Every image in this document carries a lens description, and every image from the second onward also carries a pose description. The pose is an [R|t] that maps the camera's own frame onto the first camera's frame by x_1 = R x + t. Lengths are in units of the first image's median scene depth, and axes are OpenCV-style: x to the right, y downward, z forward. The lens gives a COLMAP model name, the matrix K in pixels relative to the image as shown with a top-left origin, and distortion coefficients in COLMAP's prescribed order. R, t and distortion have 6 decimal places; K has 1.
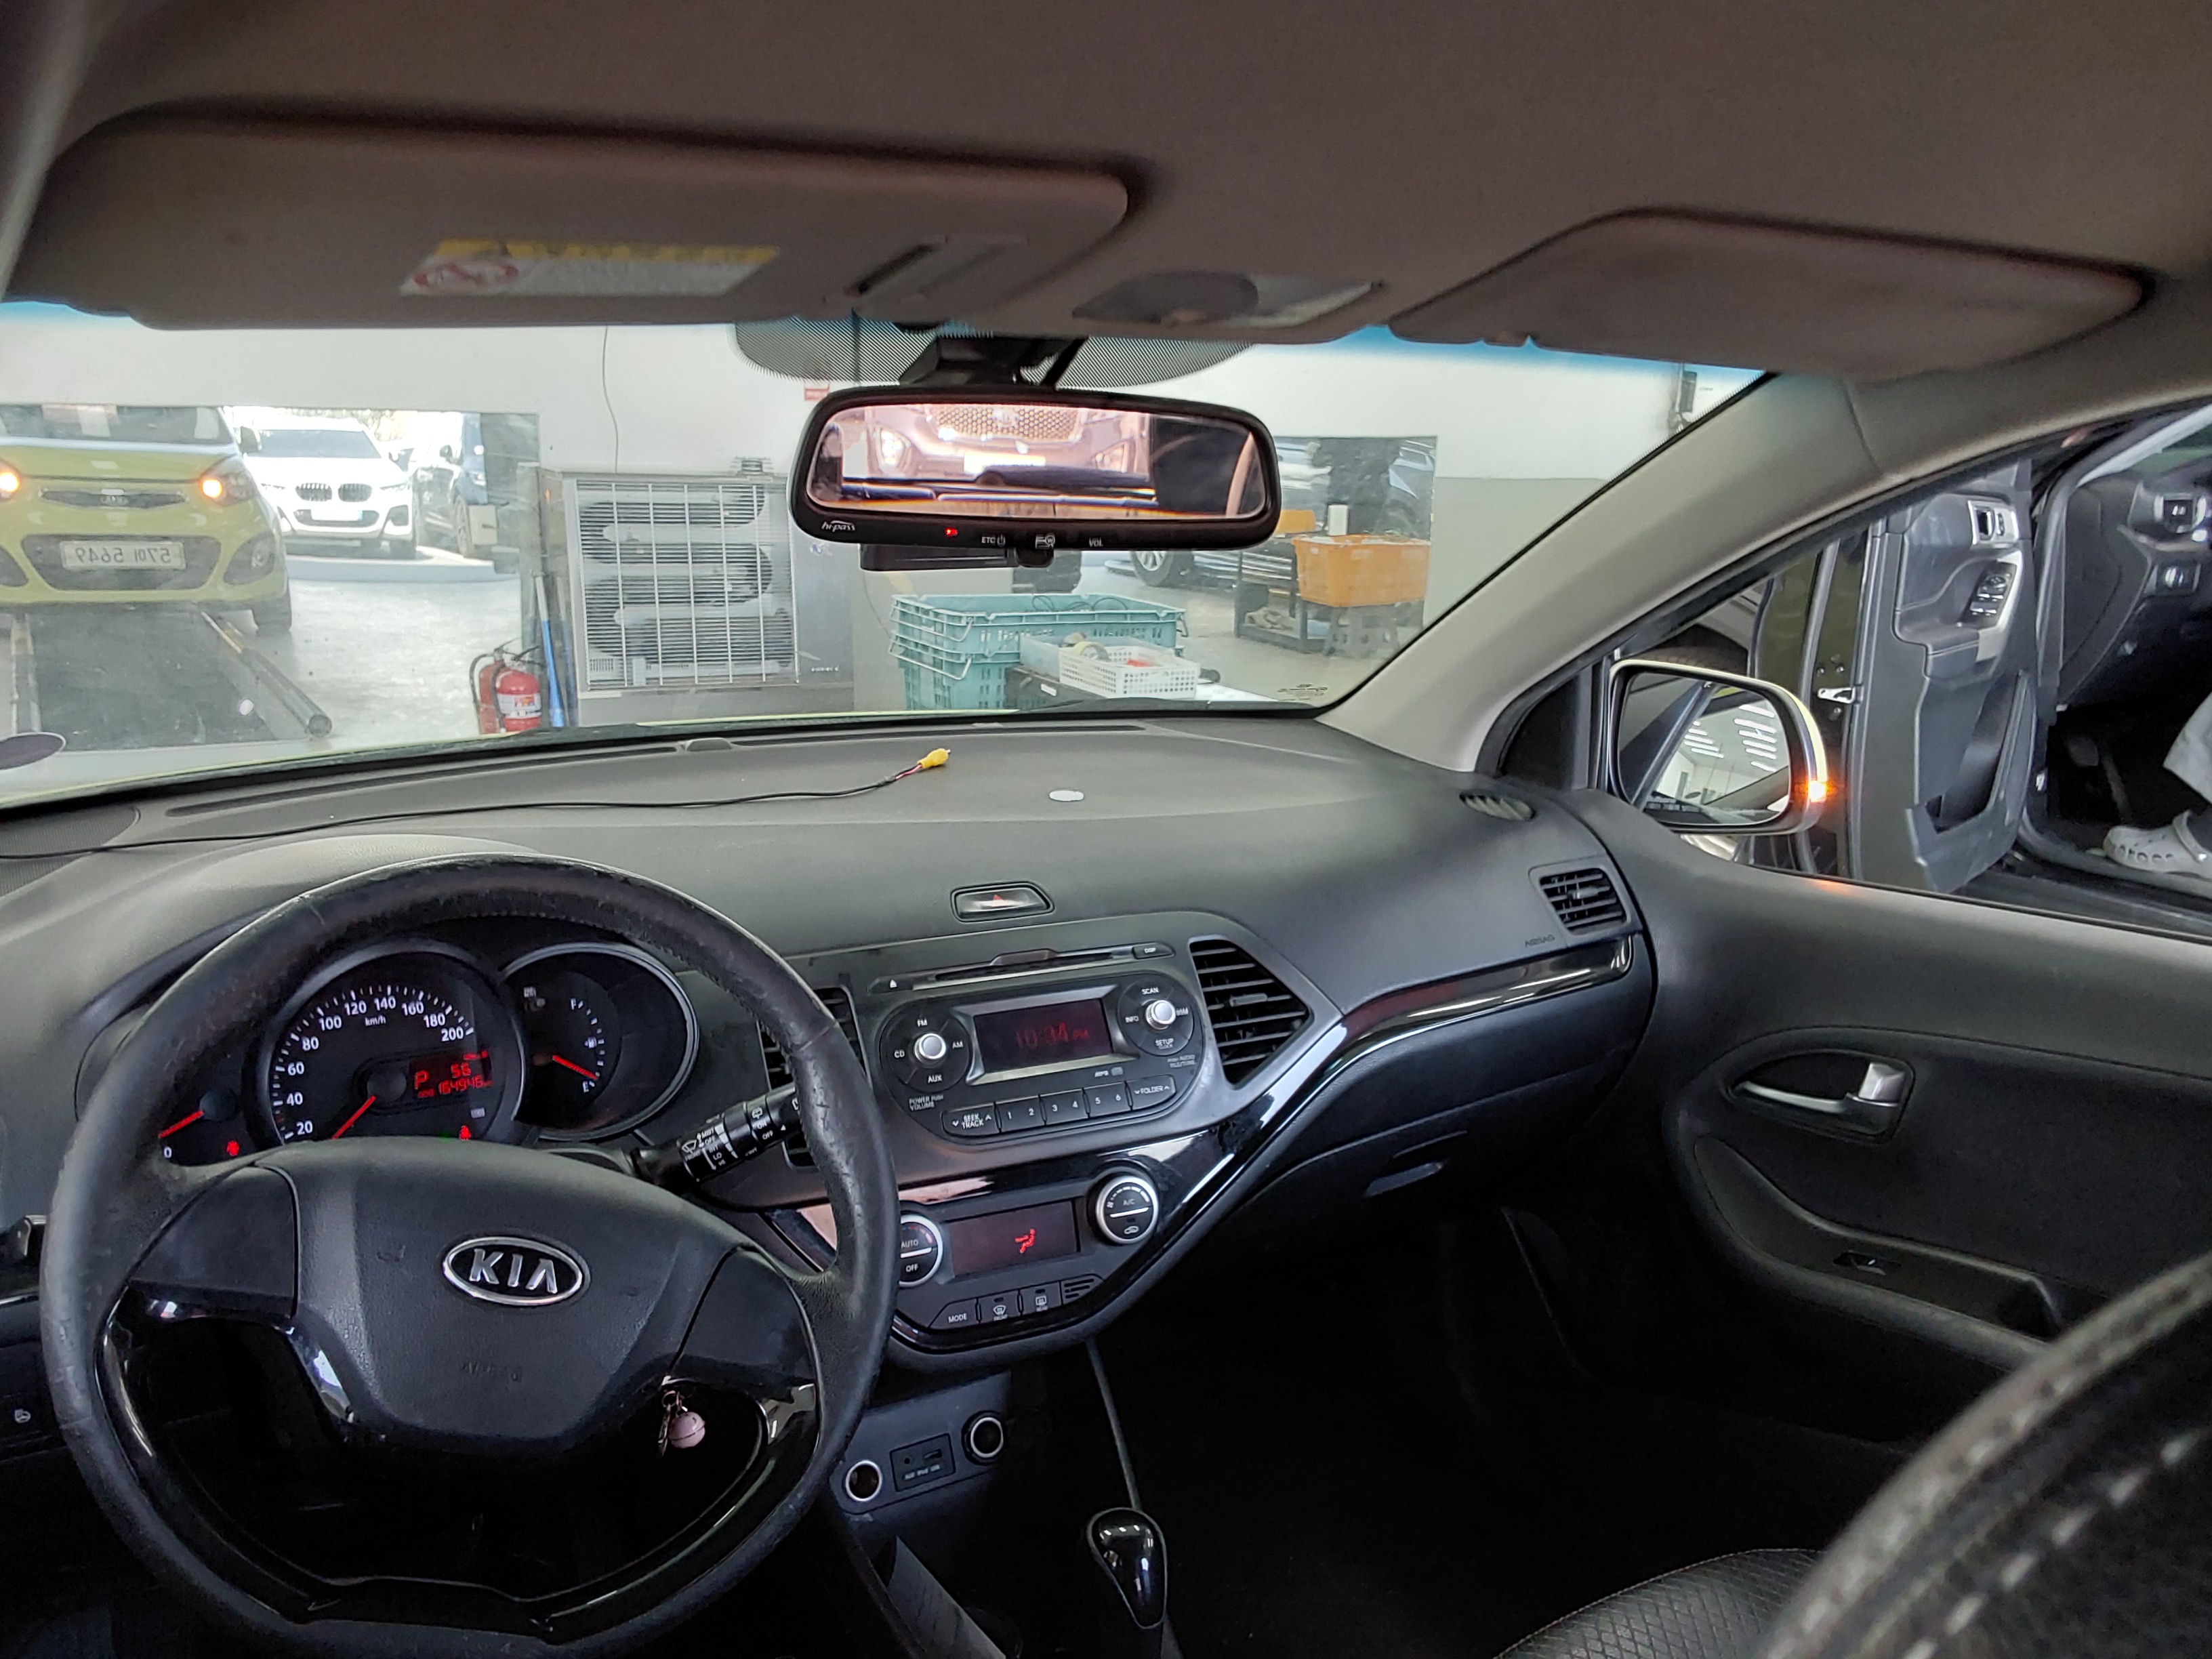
lens RADIAL K [[1737.6, 0, 1113.5], [0, 1737.6, 843.8], [0, 0, 1]] dist [0.031090, -0.053693]
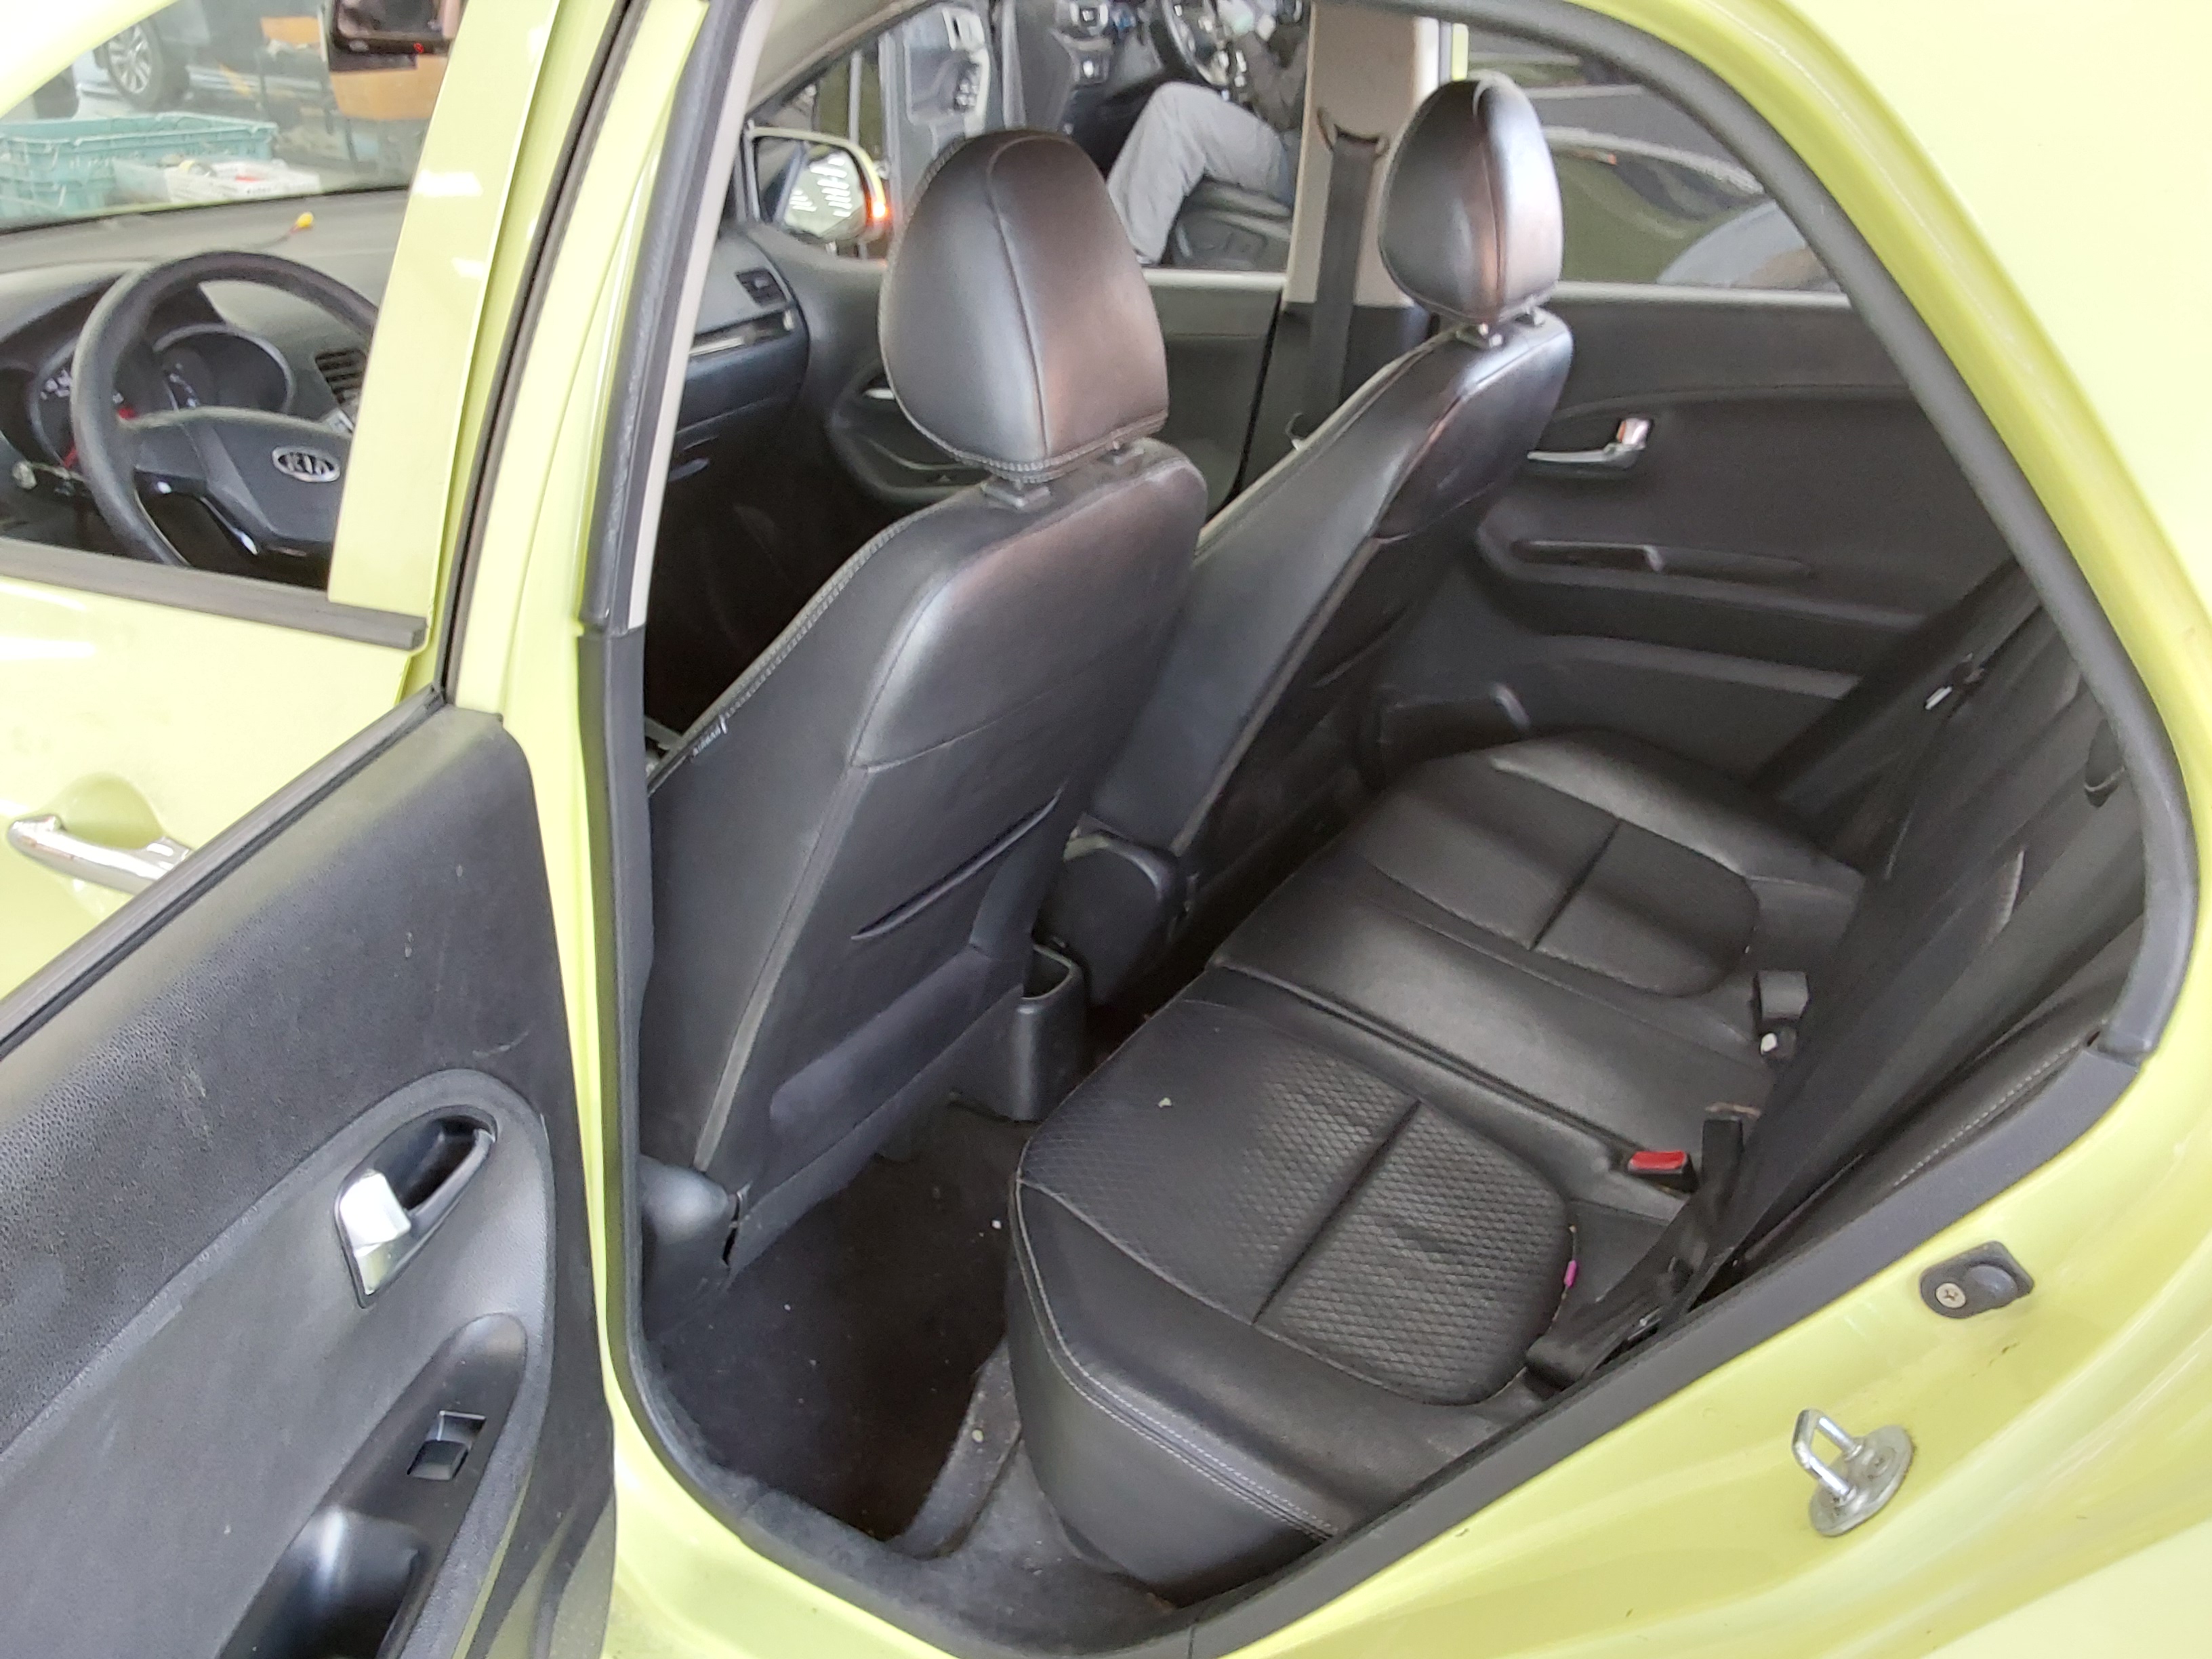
lens RADIAL K [[1737.6, 0, 1124.8], [0, 1737.6, 821.3], [0, 0, 1]] dist [0.031090, -0.053693]
pose [[0.857908, -0.223065, 0.462857, -0.139502], [0.103694, 0.957474, 0.269240, 0.049275], [-0.503232, -0.182988, 0.844555, -0.293485]]
